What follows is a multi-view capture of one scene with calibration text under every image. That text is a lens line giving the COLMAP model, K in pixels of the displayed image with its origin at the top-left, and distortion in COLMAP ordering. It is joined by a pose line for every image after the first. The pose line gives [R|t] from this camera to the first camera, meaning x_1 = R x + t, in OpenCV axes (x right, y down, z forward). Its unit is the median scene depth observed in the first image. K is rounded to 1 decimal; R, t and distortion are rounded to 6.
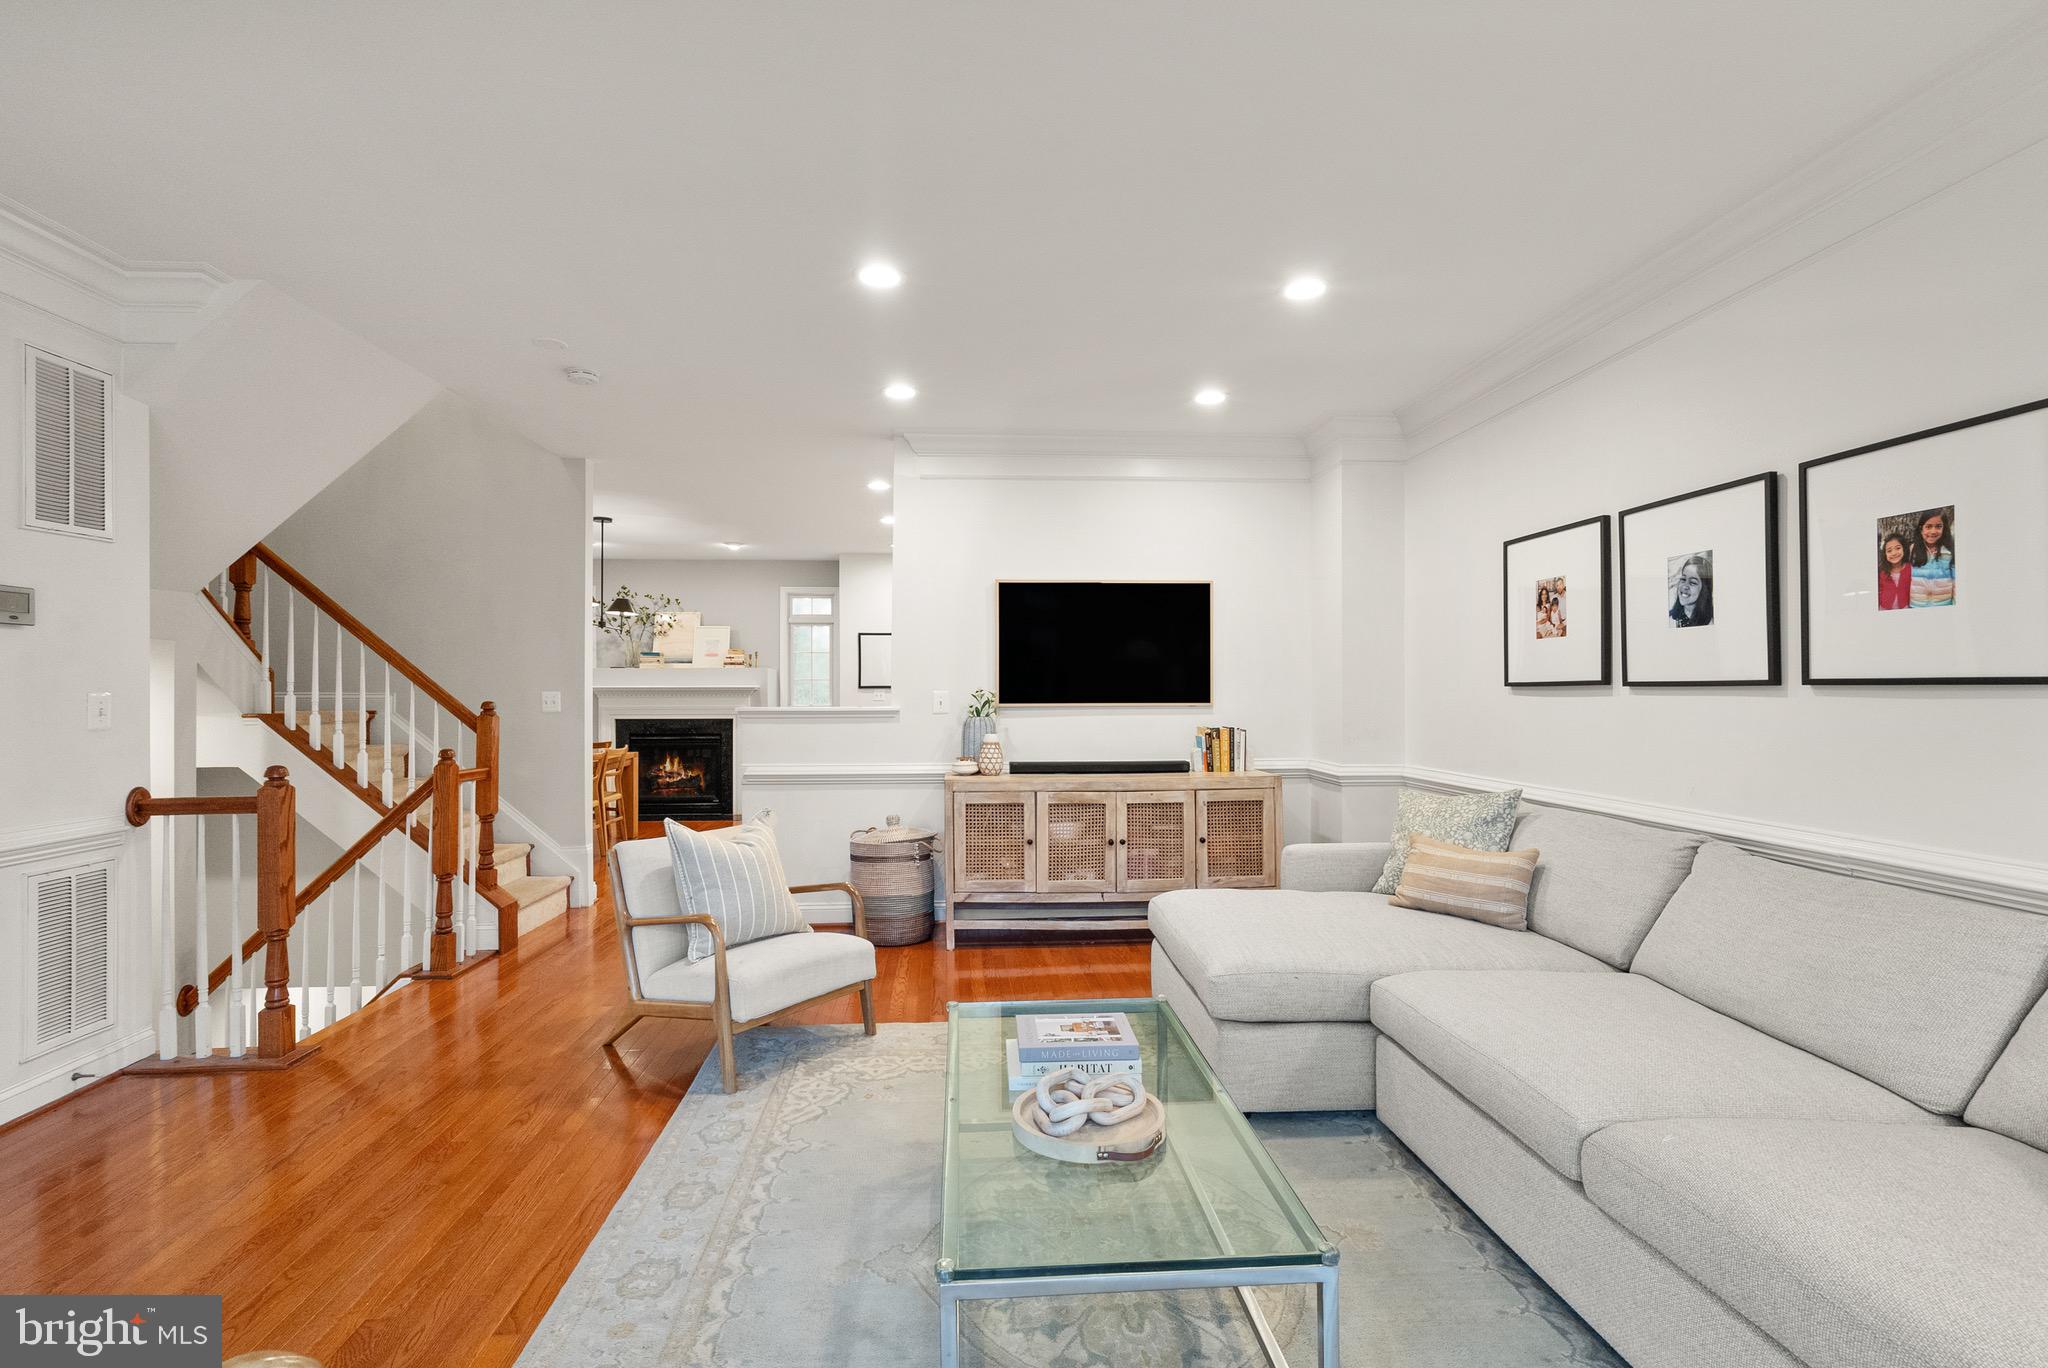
lens RADIAL K [[936.0, 0, 1014.8], [0, 936.0, 687.6], [0, 0, 1]] dist [-0.001618, 0.000573]
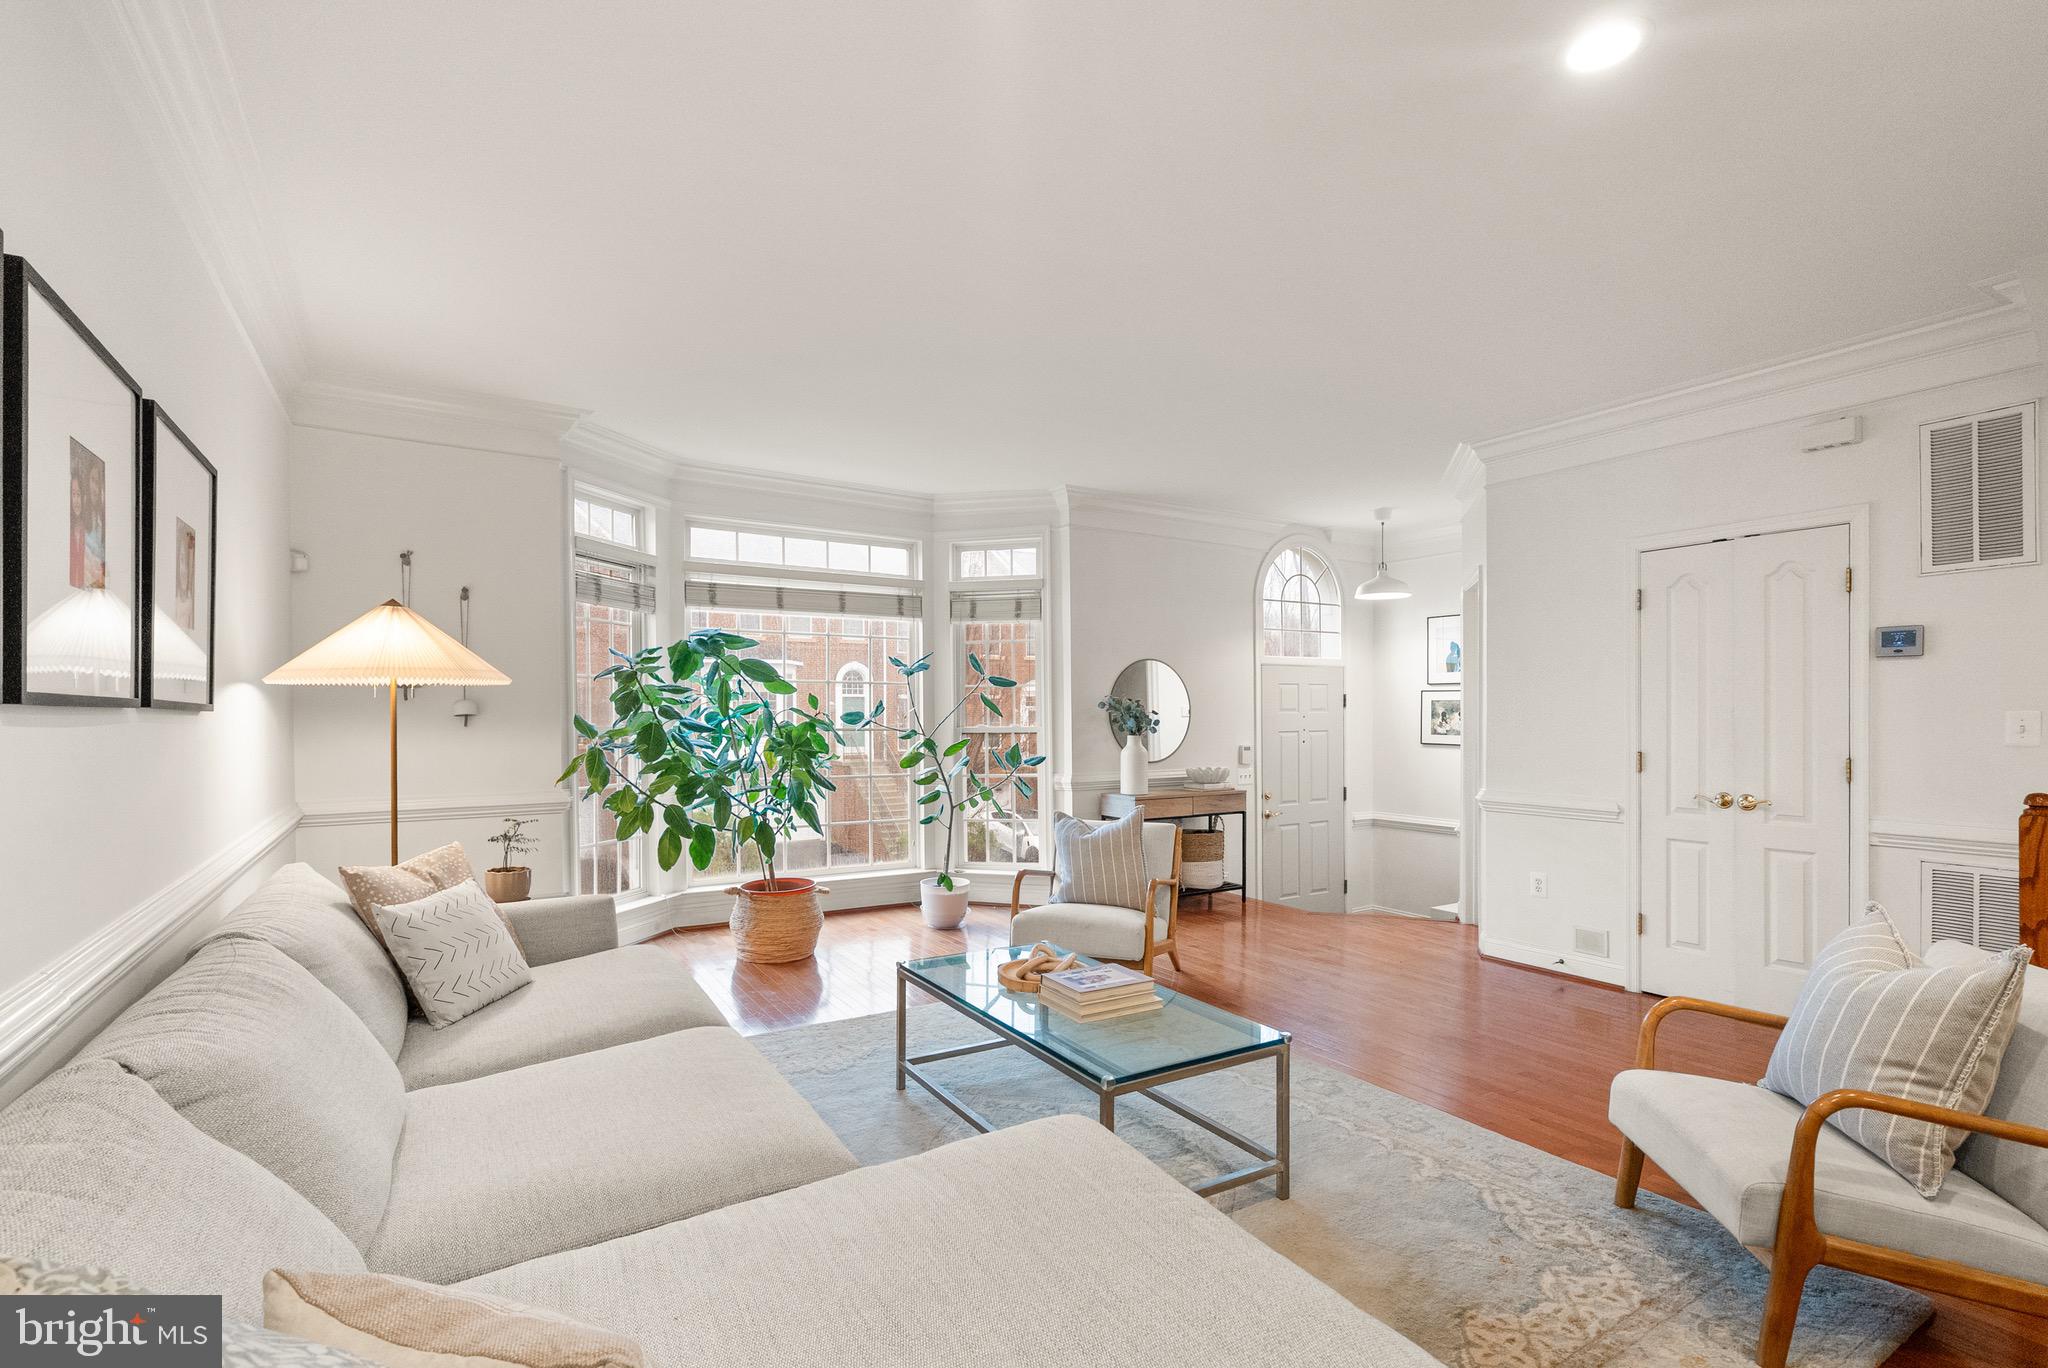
lens RADIAL K [[972.9, 0, 1022.8], [0, 972.9, 692.5], [0, 0, 1]] dist [-0.002958, -0.000040]
pose [[-0.886523, -0.006770, -0.462635, 0.566501], [0.001755, 0.999837, -0.017994, 0.002934], [0.462681, -0.016764, -0.886366, 1.573161]]
